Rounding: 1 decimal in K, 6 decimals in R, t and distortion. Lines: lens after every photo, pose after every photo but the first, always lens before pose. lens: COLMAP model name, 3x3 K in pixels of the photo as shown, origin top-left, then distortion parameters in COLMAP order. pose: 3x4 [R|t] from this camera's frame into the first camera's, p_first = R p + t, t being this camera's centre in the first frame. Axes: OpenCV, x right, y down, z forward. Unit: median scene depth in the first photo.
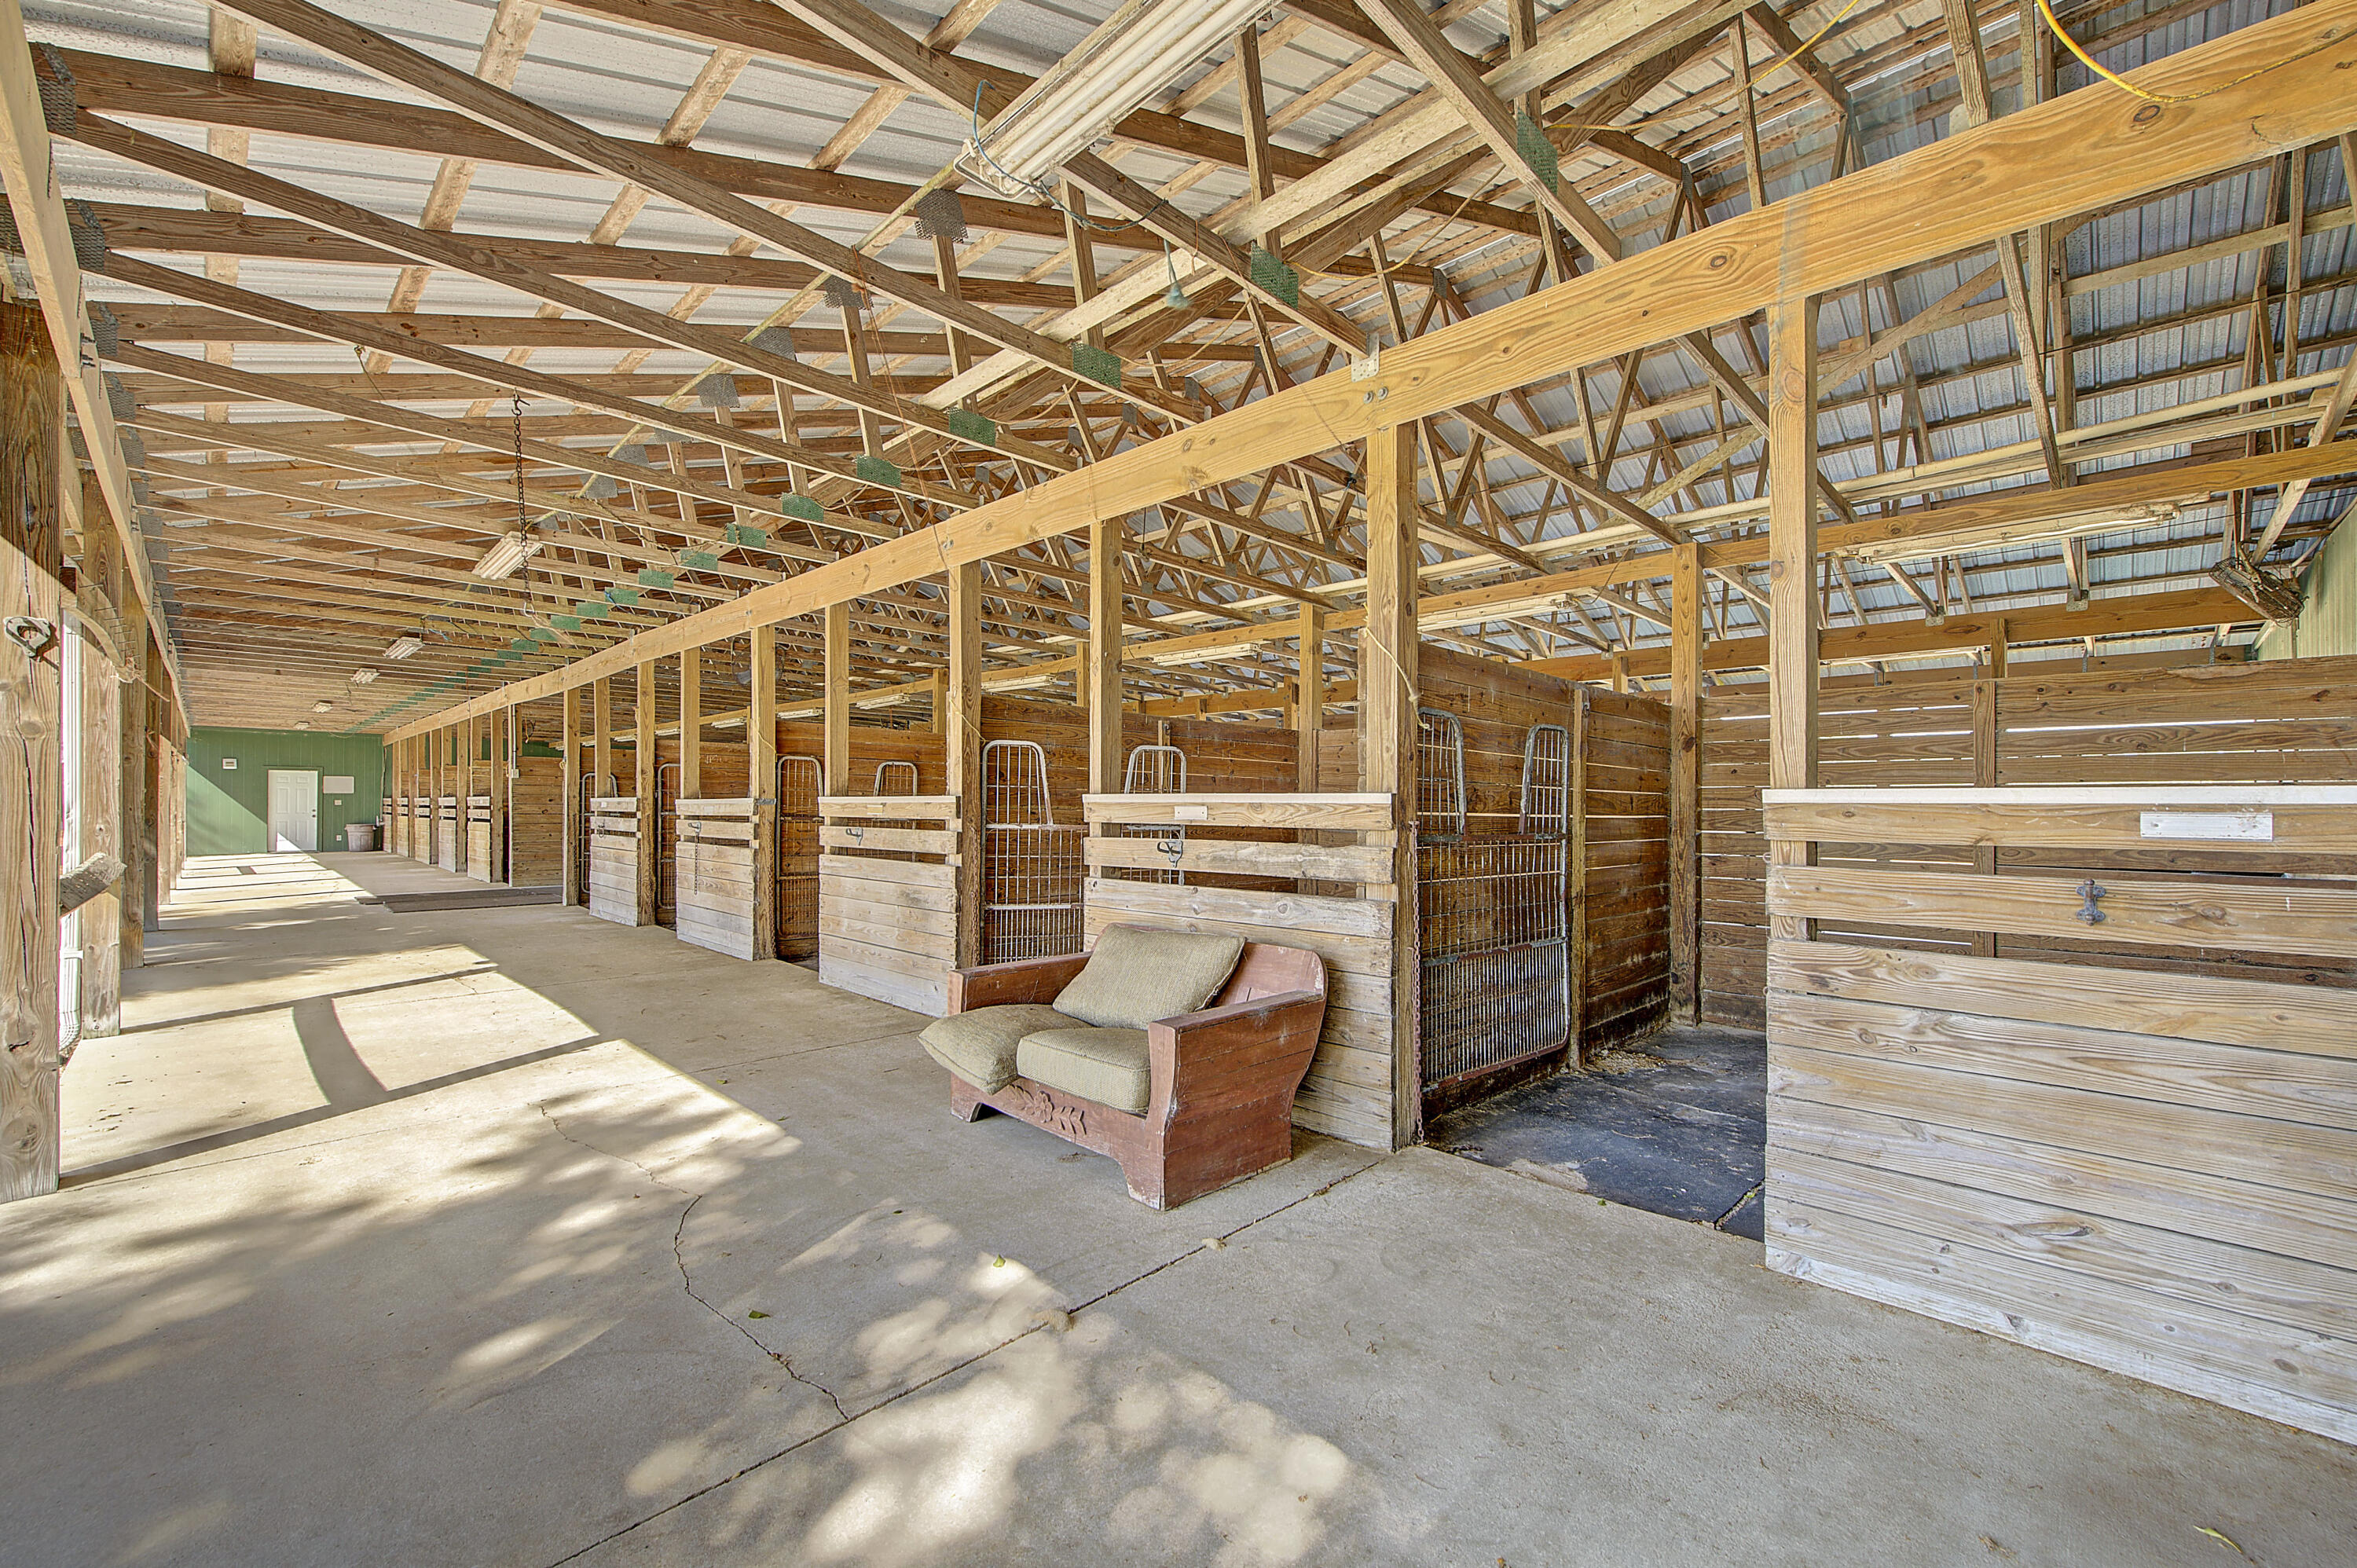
lens RADIAL K [[948.7, 0, 1189.1], [0, 948.7, 801.6], [0, 0, 1]] dist [0.001154, -0.000024]
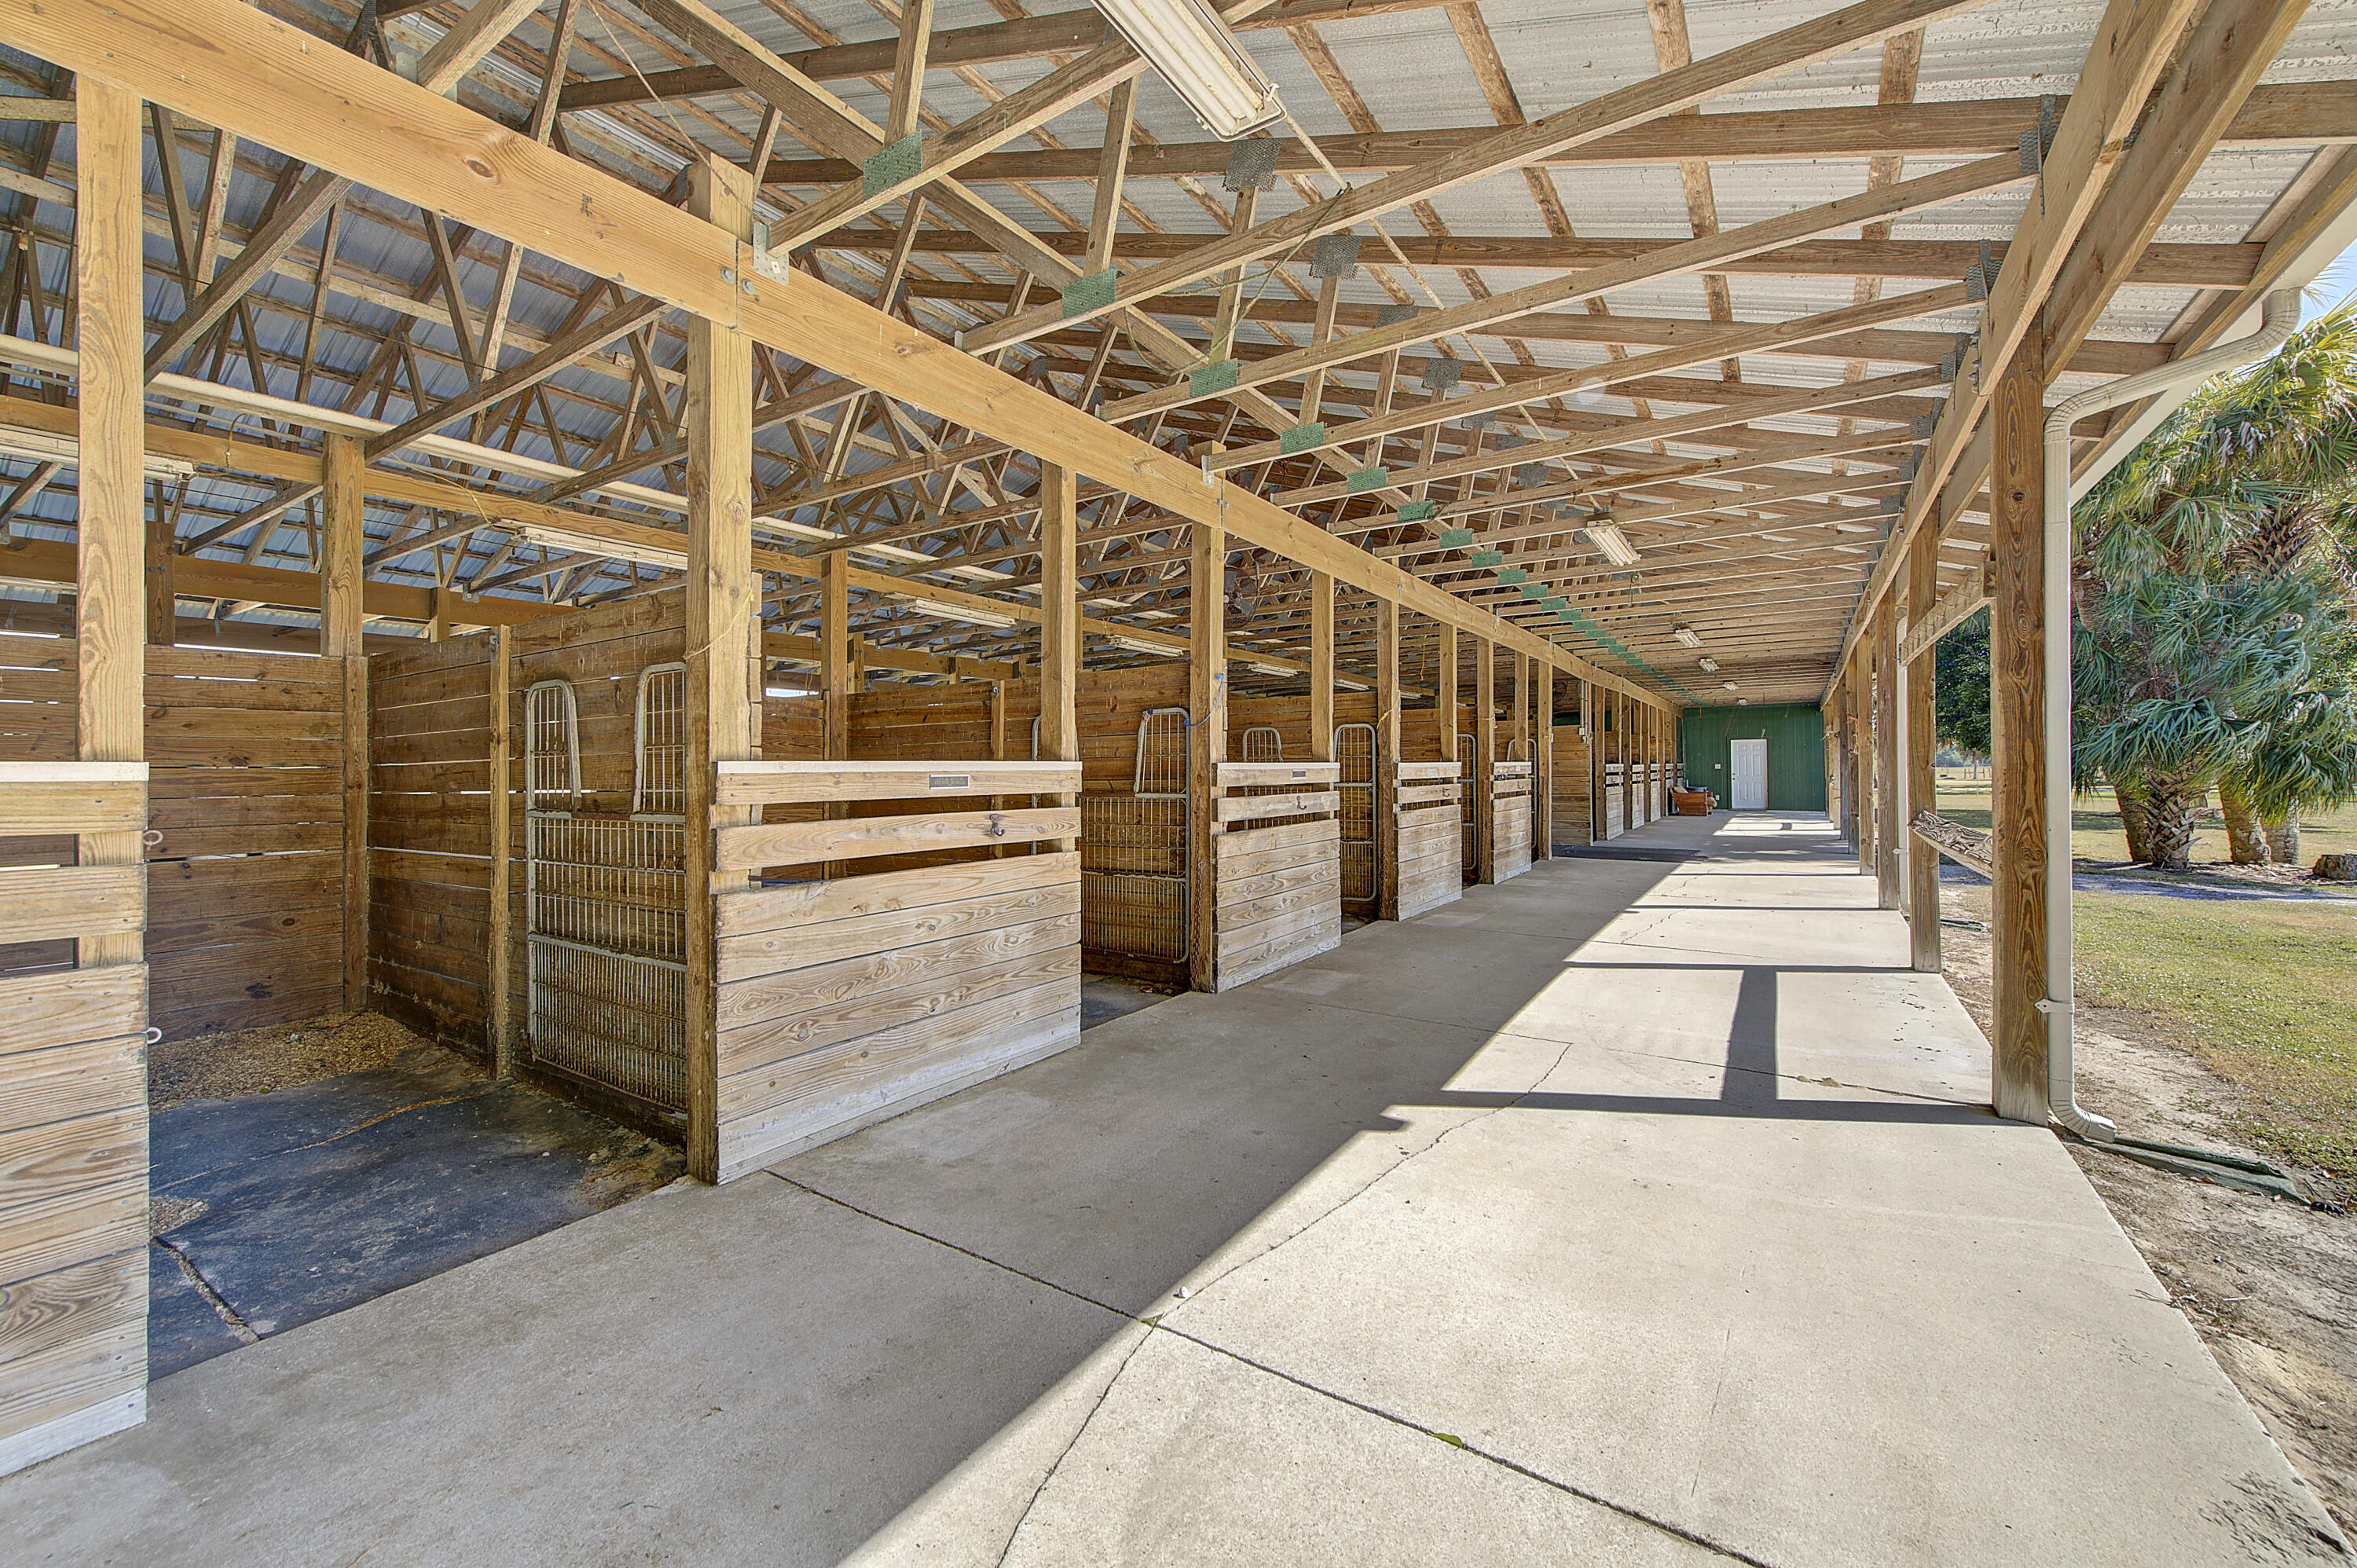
lens RADIAL K [[937.8, 0, 1183.3], [0, 937.8, 773.5], [0, 0, 1]] dist [0.000396, -0.000150]
pose [[-0.184781, -0.006077, 0.982761, -0.938459], [0.006614, 0.999951, 0.007427, -0.000671], [-0.982758, 0.007872, -0.184731, 0.998693]]
